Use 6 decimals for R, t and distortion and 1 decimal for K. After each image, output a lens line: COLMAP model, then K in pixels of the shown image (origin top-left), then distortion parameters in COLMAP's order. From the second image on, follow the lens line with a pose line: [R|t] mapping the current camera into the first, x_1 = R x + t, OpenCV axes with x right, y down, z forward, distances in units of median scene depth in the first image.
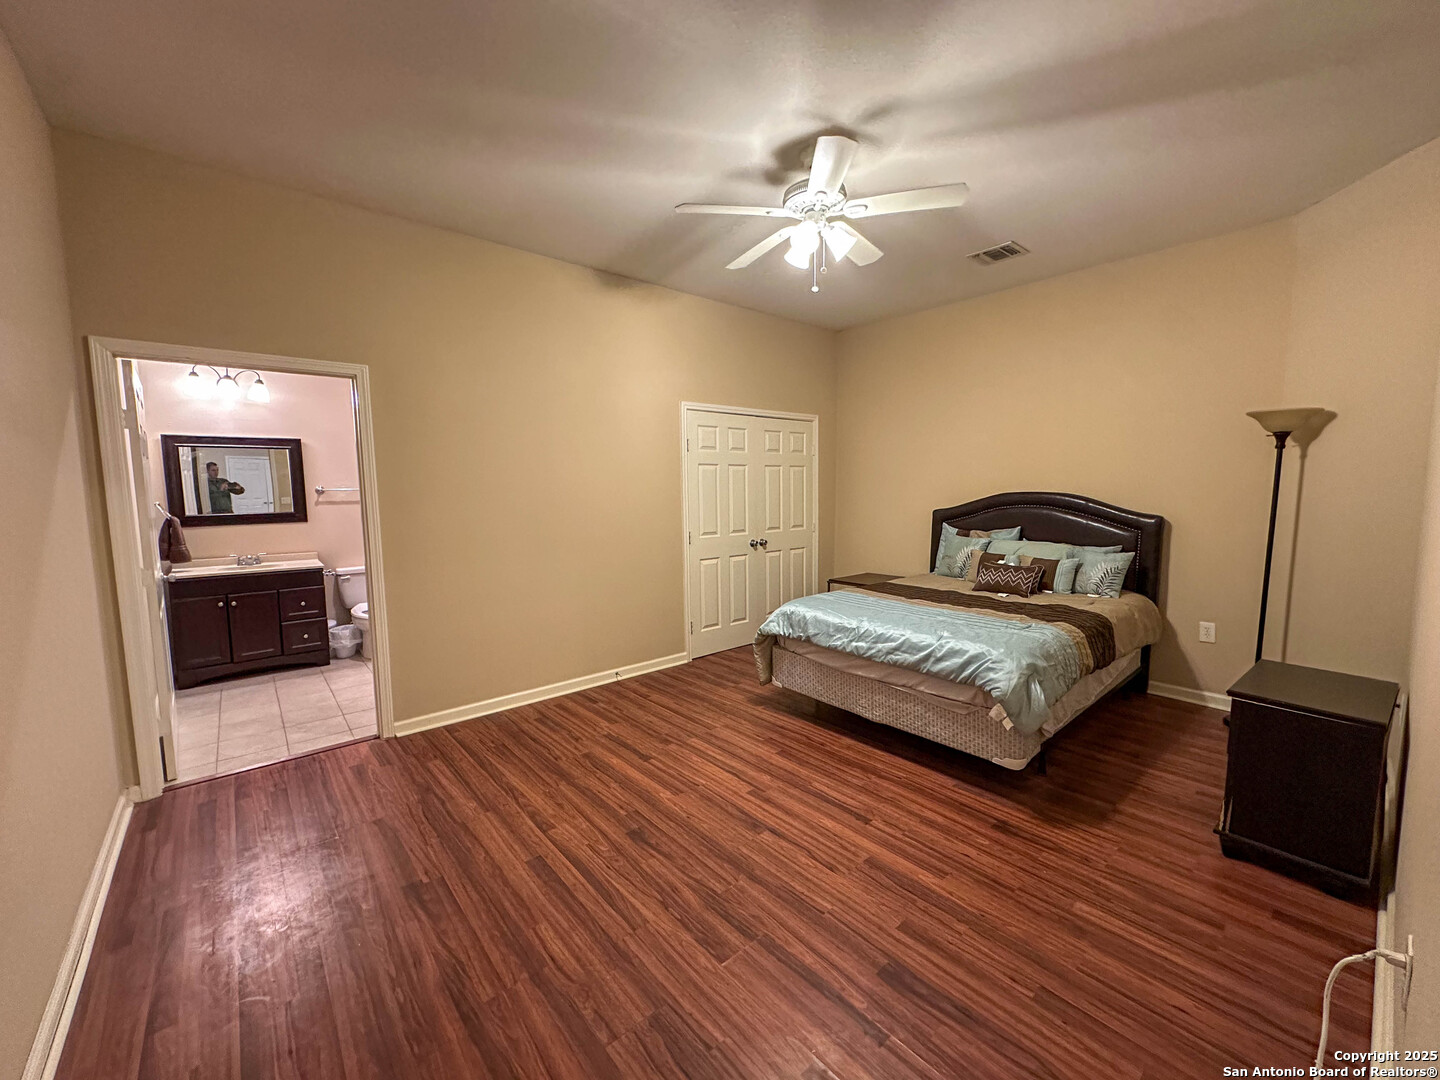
lens RADIAL K [[568.9, 0, 722.3], [0, 568.9, 542.0], [0, 0, 1]] dist [-0.004321, 0.000726]
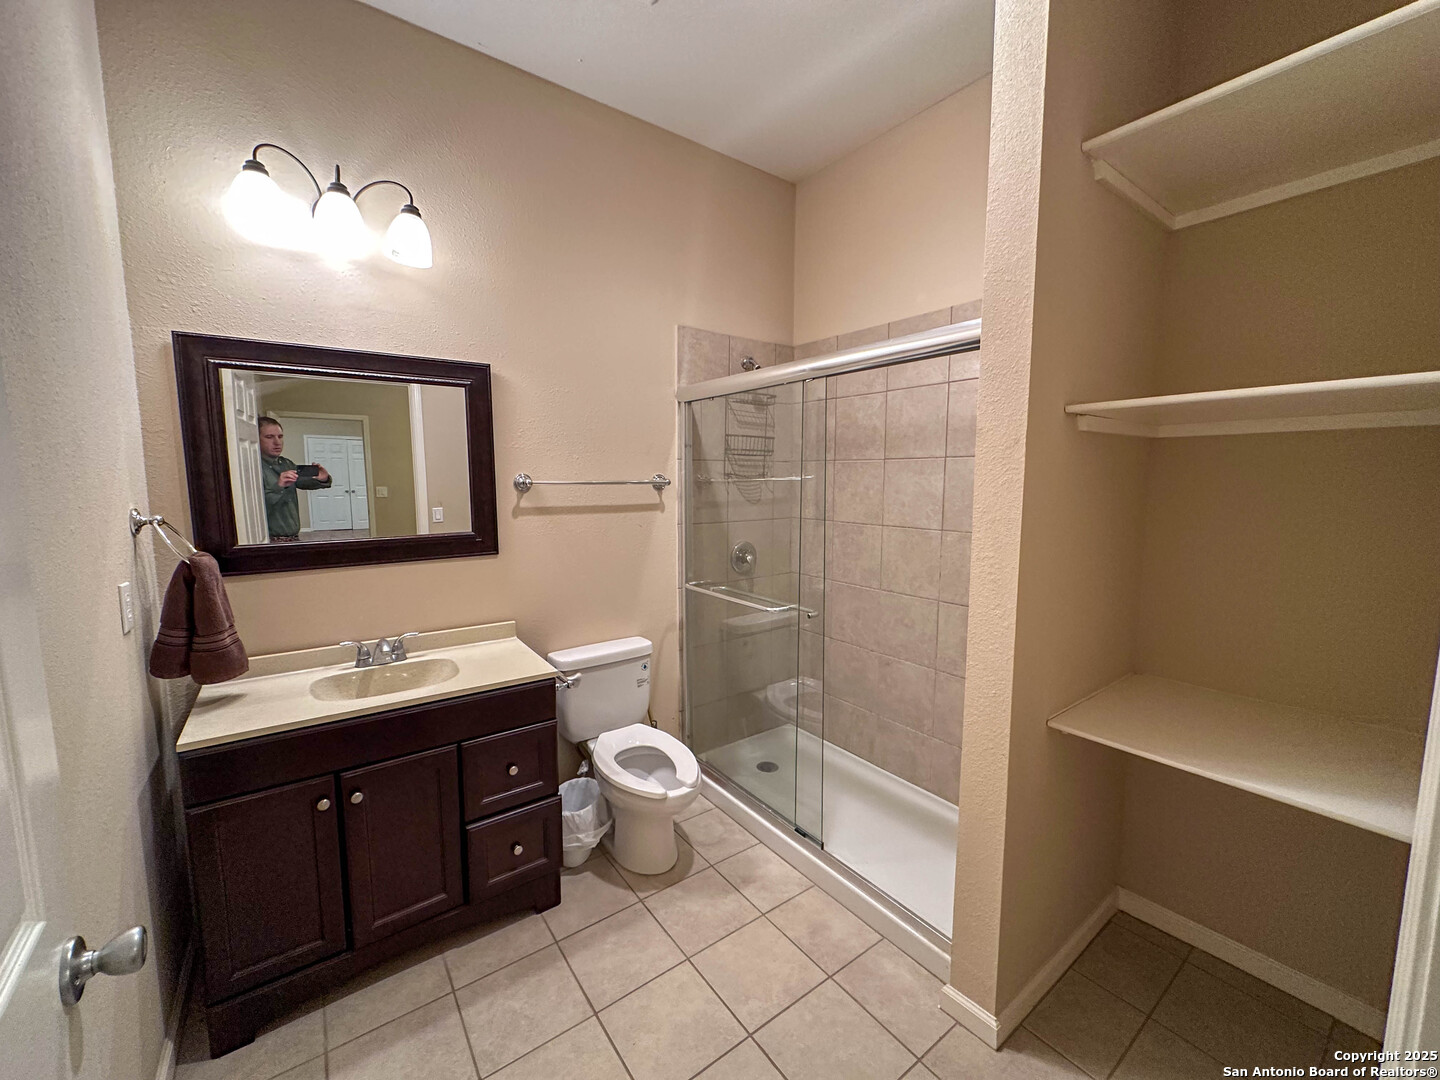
lens RADIAL K [[568.9, 0, 716.4], [0, 568.9, 540.4], [0, 0, 1]] dist [-0.004321, 0.000726]
pose [[0.996601, 0.016960, -0.080618, -0.860083], [-0.015826, 0.999767, 0.014686, -0.091305], [0.080848, -0.013360, 0.996637, 0.935982]]
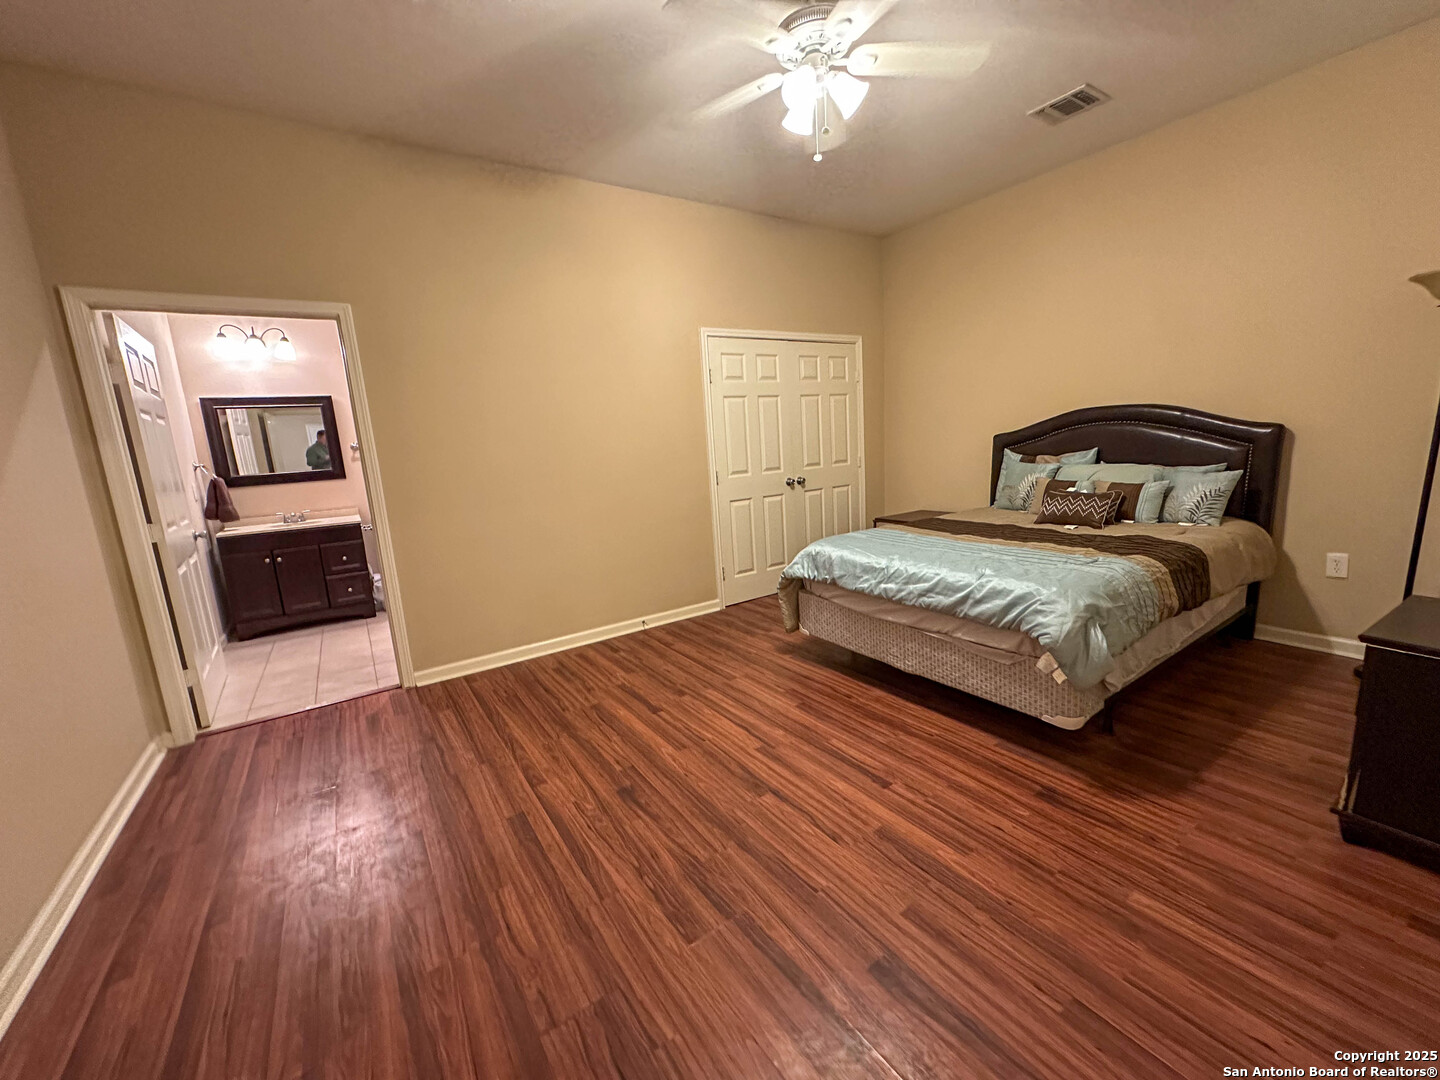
lens RADIAL K [[568.9, 0, 723.2], [0, 568.9, 542.0], [0, 0, 1]] dist [-0.004321, 0.000726]
pose [[0.991601, -0.028143, -0.126234, 0.104148], [0.039098, 0.995600, 0.085159, 0.028460], [0.123281, -0.089379, 0.988339, 0.111499]]
